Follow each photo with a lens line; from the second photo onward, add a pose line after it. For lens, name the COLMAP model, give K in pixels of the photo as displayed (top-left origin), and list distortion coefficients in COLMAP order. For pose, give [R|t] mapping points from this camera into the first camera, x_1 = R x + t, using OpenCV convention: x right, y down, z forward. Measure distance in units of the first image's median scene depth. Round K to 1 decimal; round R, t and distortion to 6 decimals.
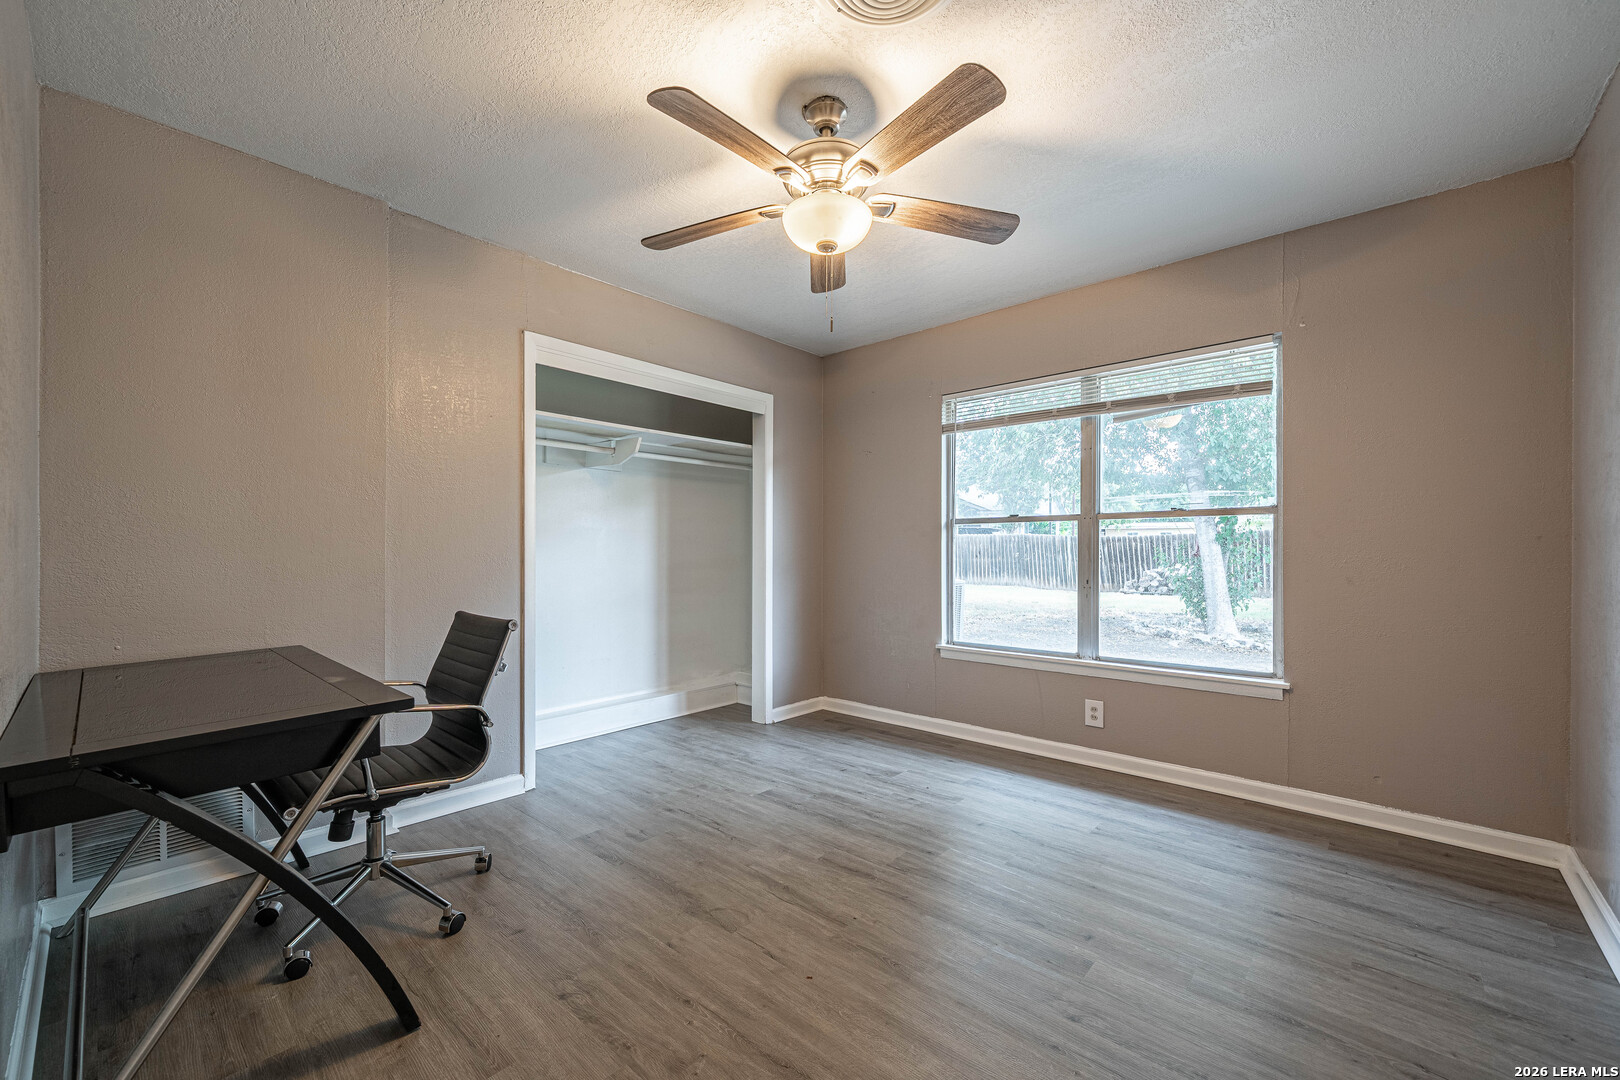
lens RADIAL K [[642.3, 0, 800.3], [0, 642.3, 551.9], [0, 0, 1]] dist [0.002706, 0.000322]
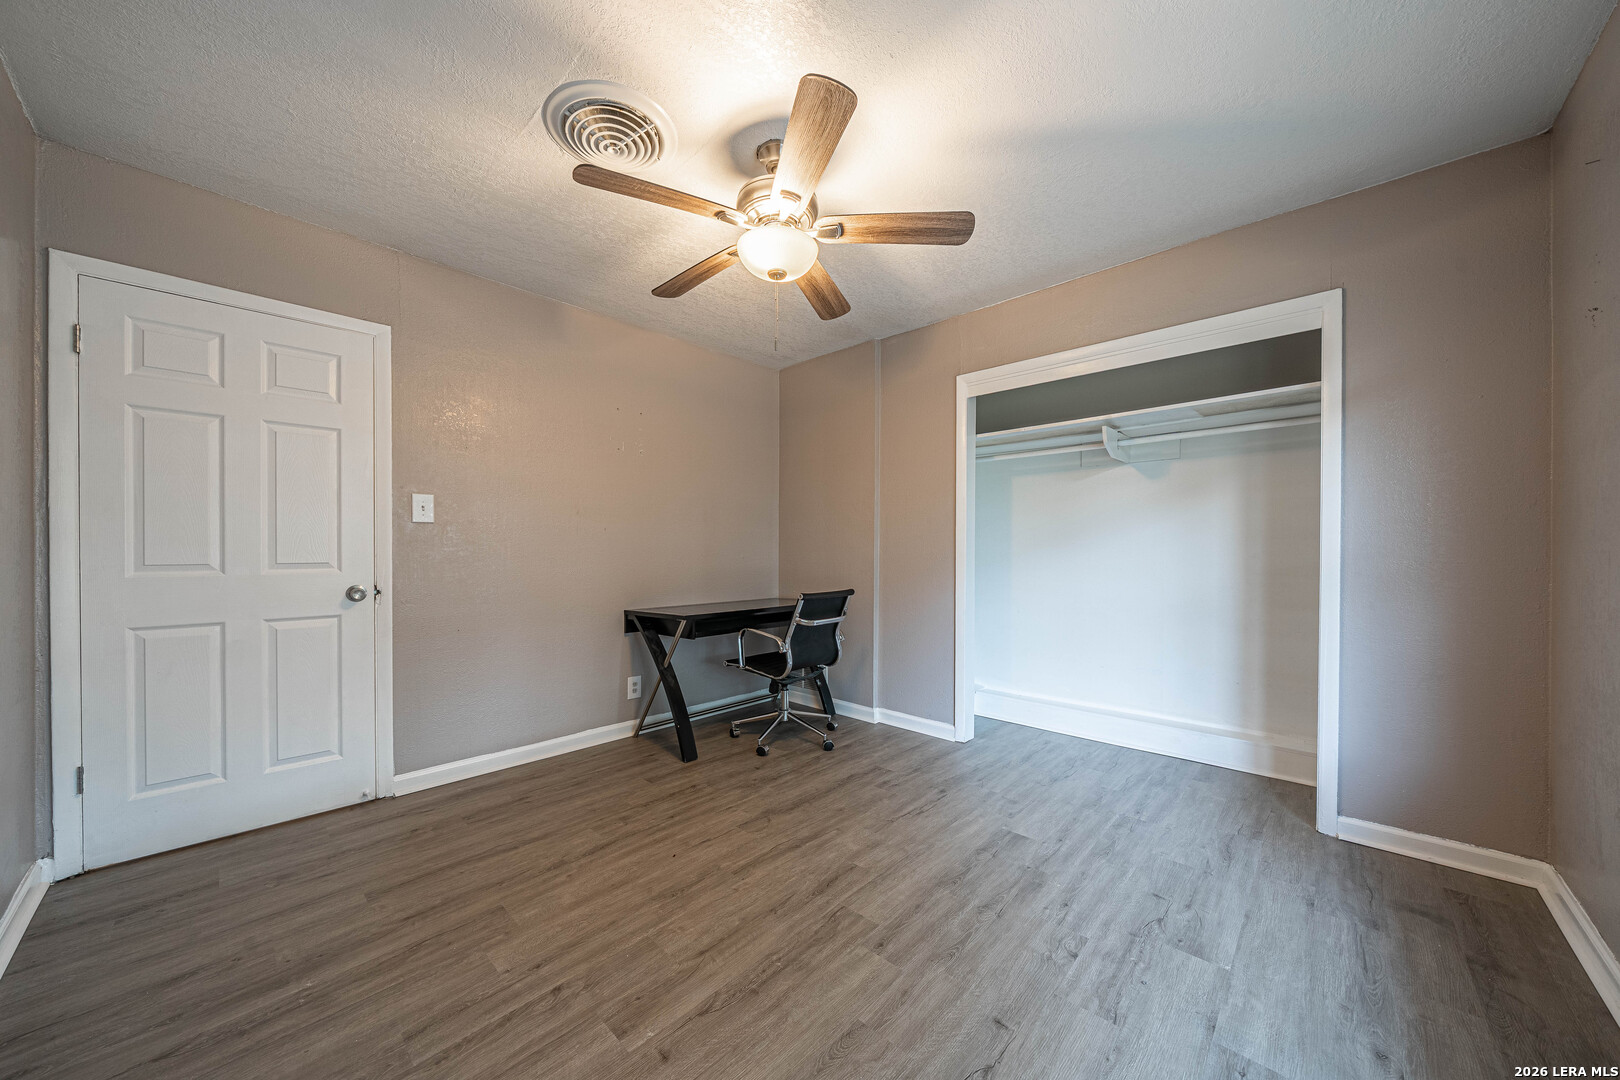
lens RADIAL K [[559.4, 0, 802.7], [0, 559.4, 551.6], [0, 0, 1]] dist [-0.000877, -0.000088]
pose [[-0.014367, -0.000624, -0.999897, 0.683311], [0.000221, 1.000000, -0.000627, 0.000389], [0.999897, -0.000230, -0.014367, 0.721822]]
